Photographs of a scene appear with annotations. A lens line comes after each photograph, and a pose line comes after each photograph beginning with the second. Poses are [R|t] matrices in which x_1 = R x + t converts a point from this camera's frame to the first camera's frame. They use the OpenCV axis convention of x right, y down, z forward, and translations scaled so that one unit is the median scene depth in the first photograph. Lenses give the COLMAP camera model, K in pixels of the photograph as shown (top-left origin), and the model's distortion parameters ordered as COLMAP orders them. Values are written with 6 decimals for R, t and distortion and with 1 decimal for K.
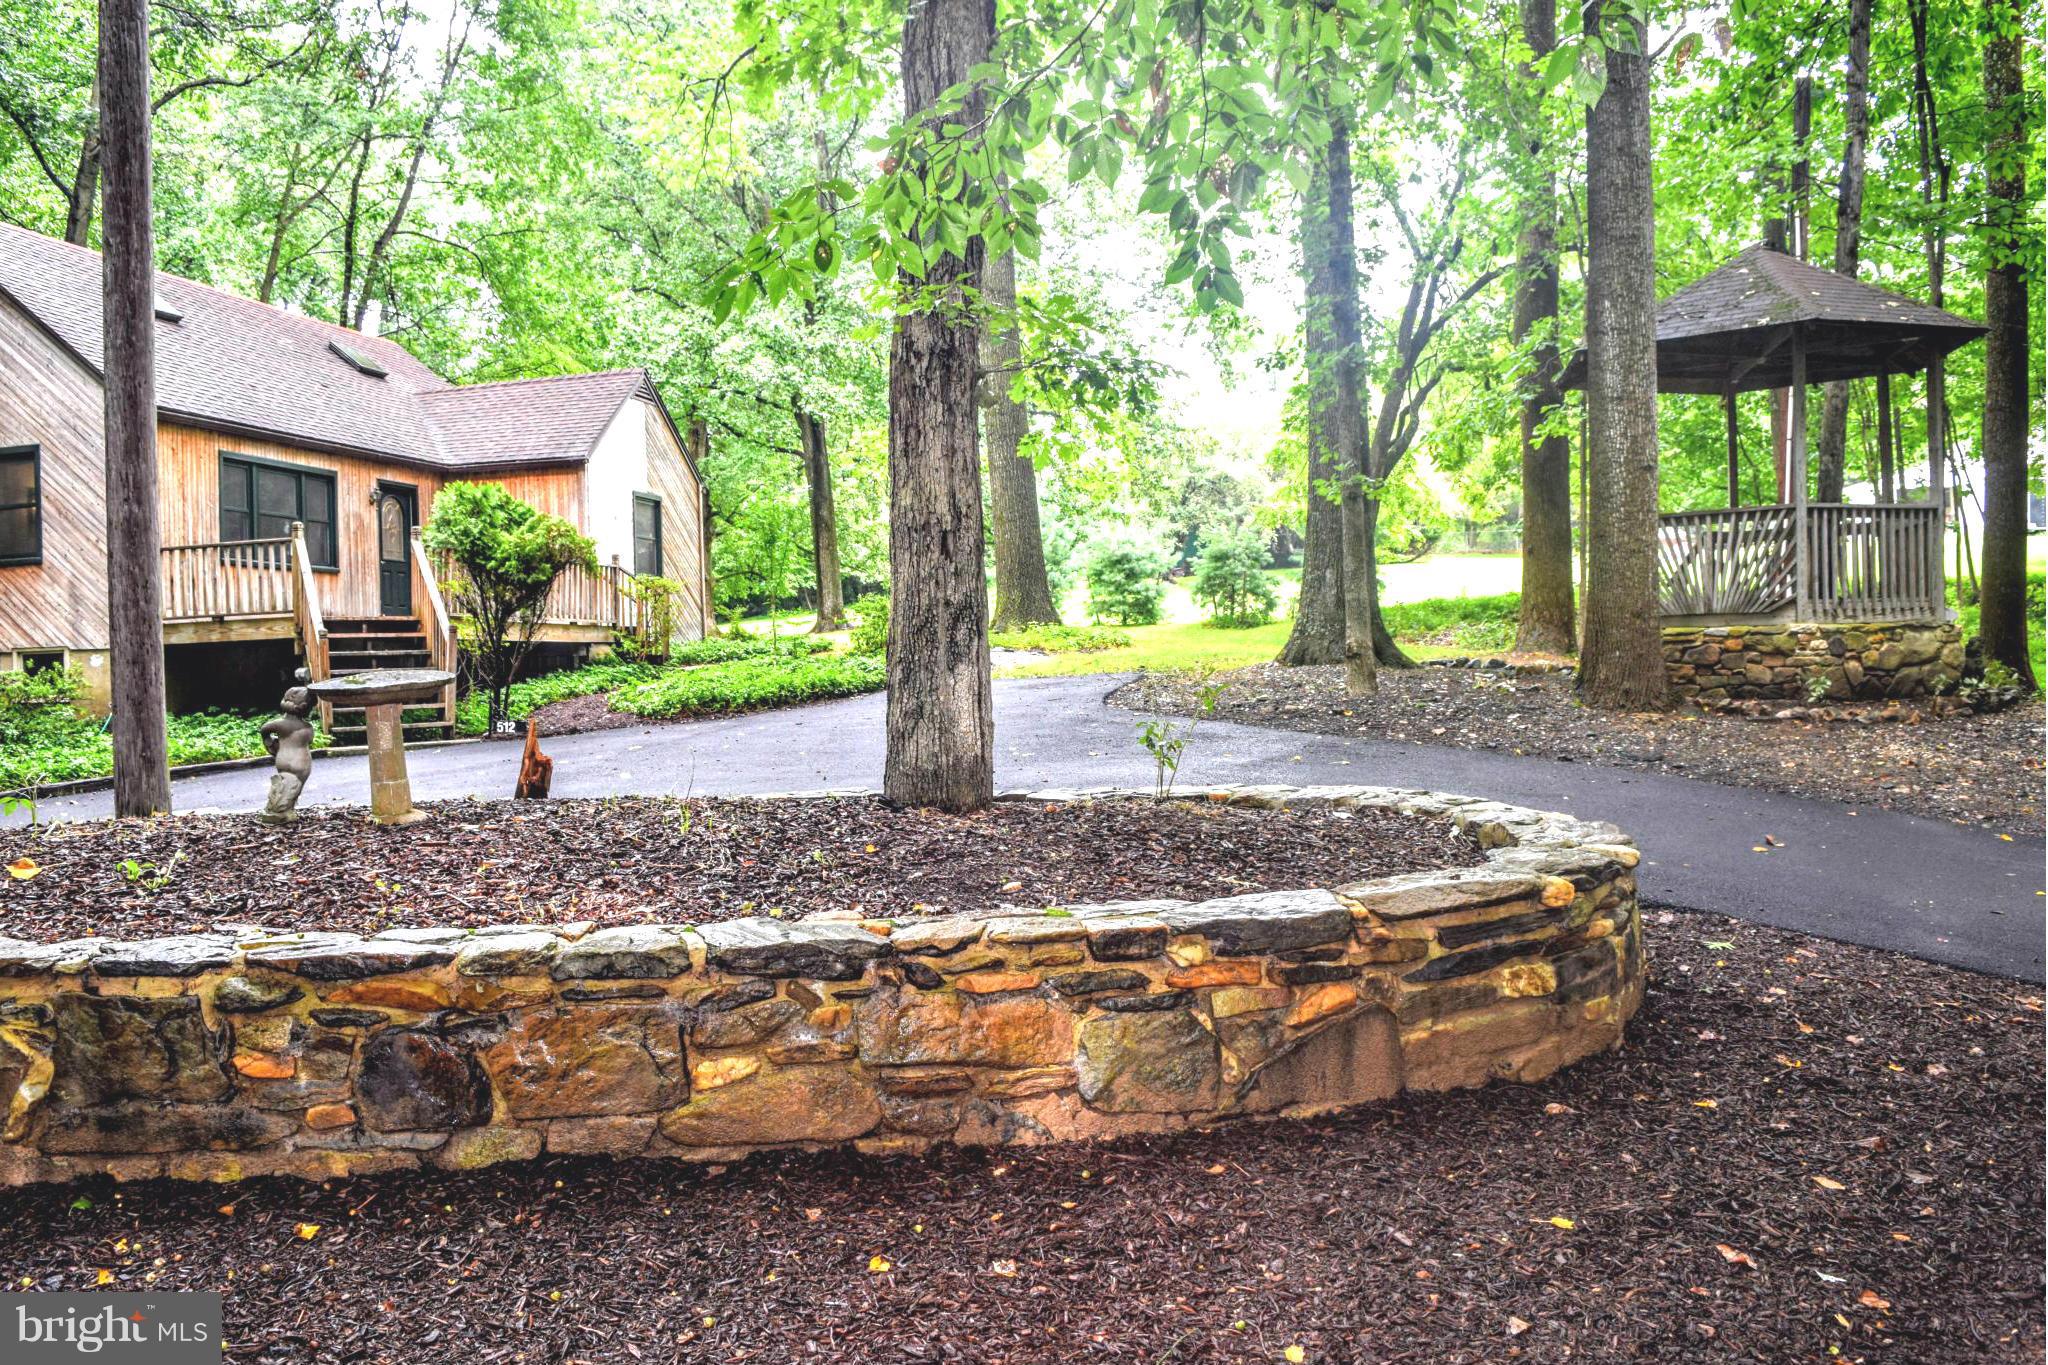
lens RADIAL K [[1613.0, 0, 1026.4], [0, 1613.0, 688.2], [0, 0, 1]] dist [-0.093565, 0.020420]
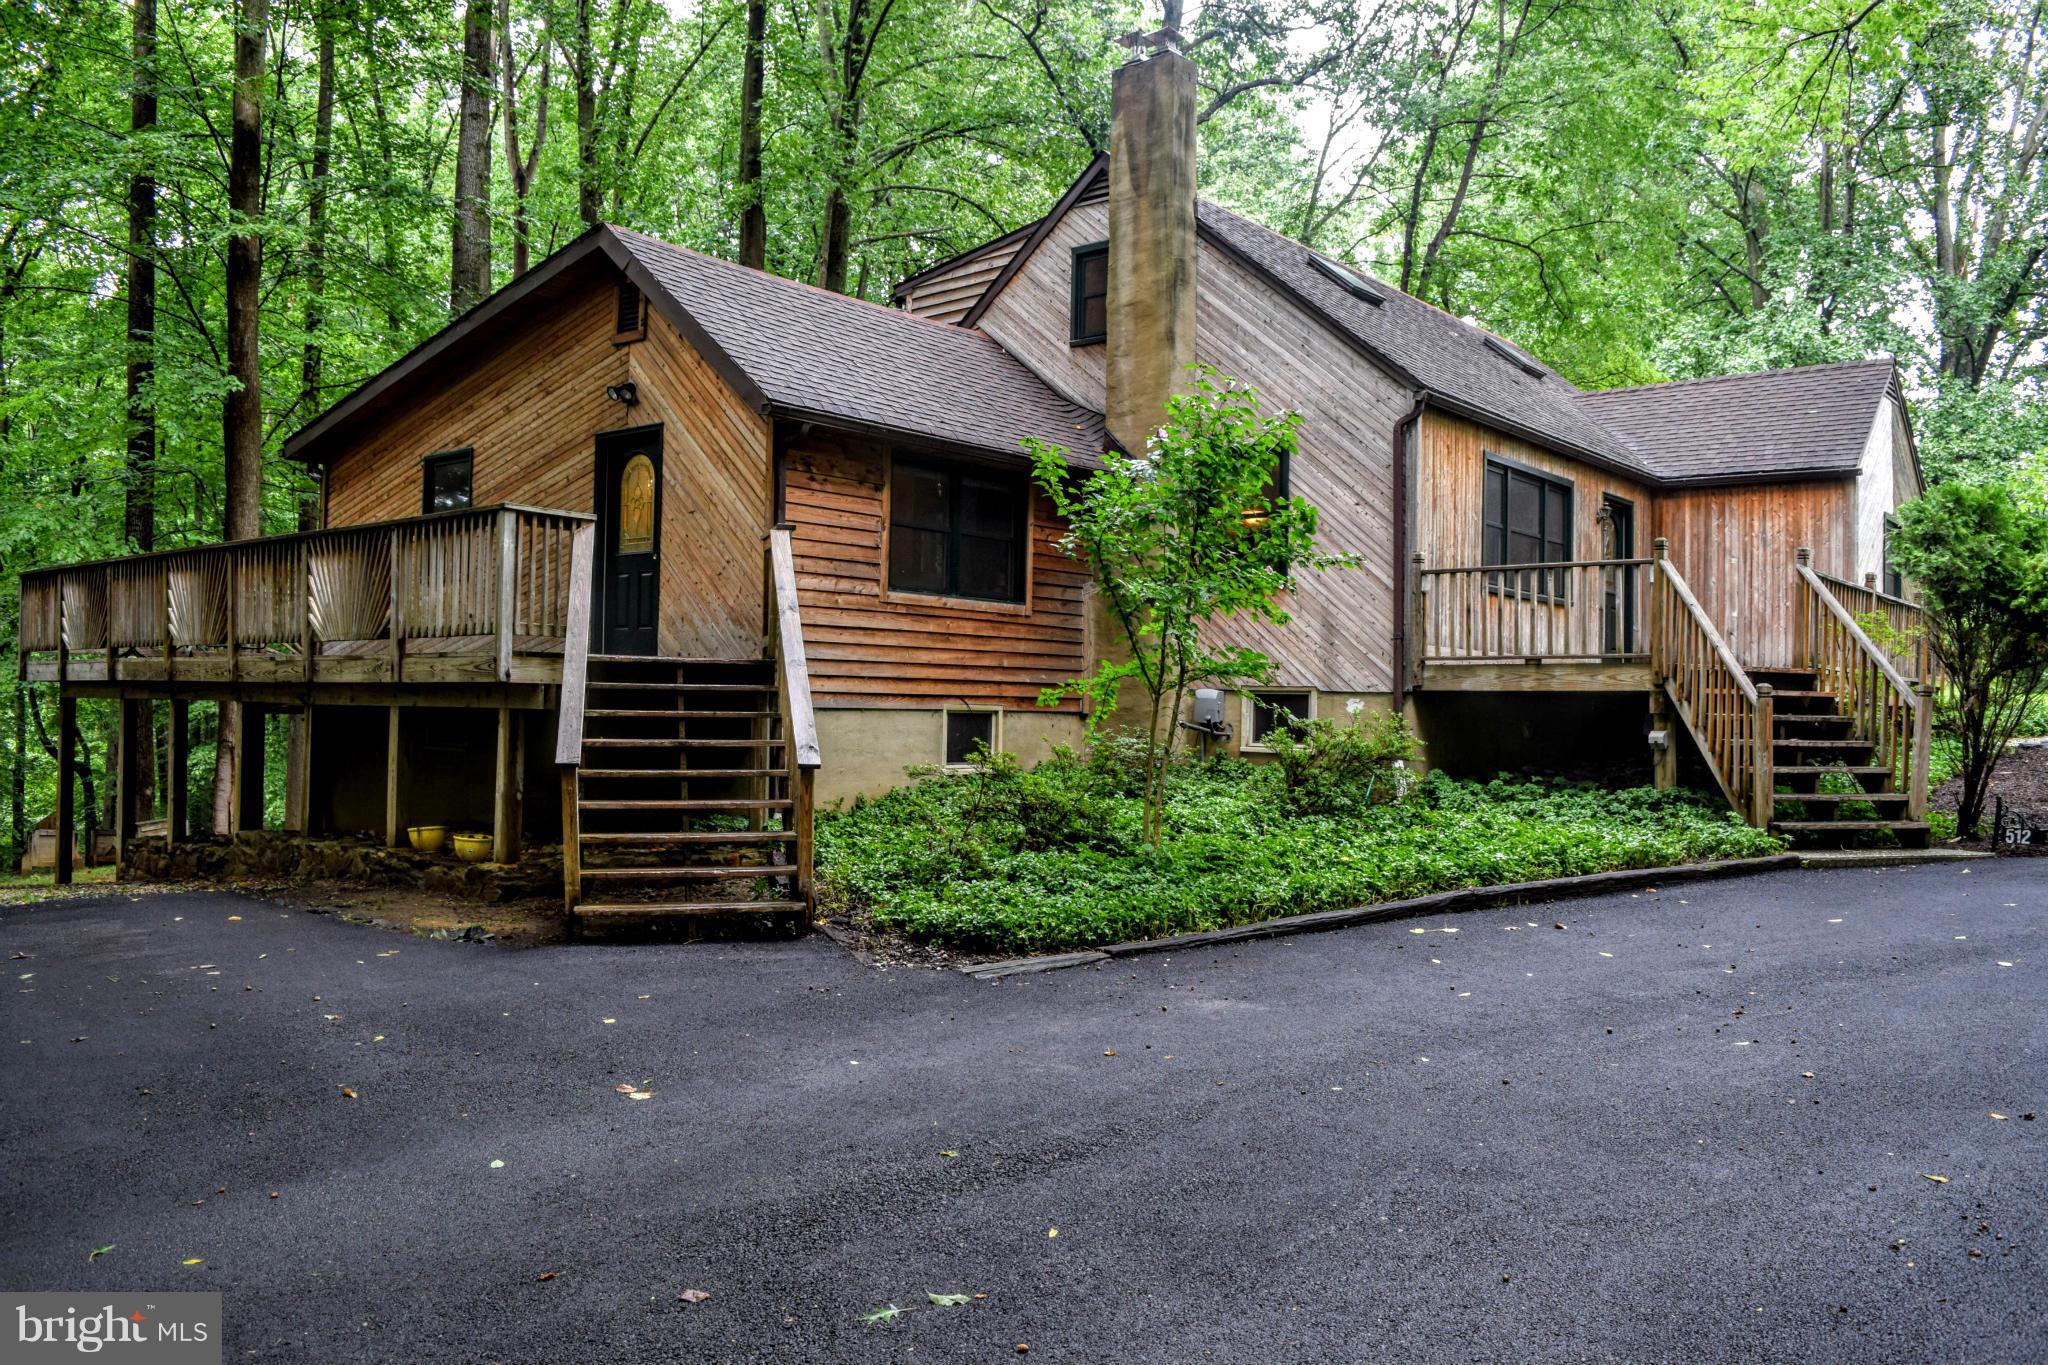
lens RADIAL K [[1613.0, 0, 1026.4], [0, 1613.0, 688.2], [0, 0, 1]] dist [-0.093565, 0.020420]
pose [[0.882458, 0.041459, -0.468560, -0.324243], [-0.053478, 0.998492, -0.012369, -0.006648], [0.467341, 0.035973, 0.883345, 0.164195]]
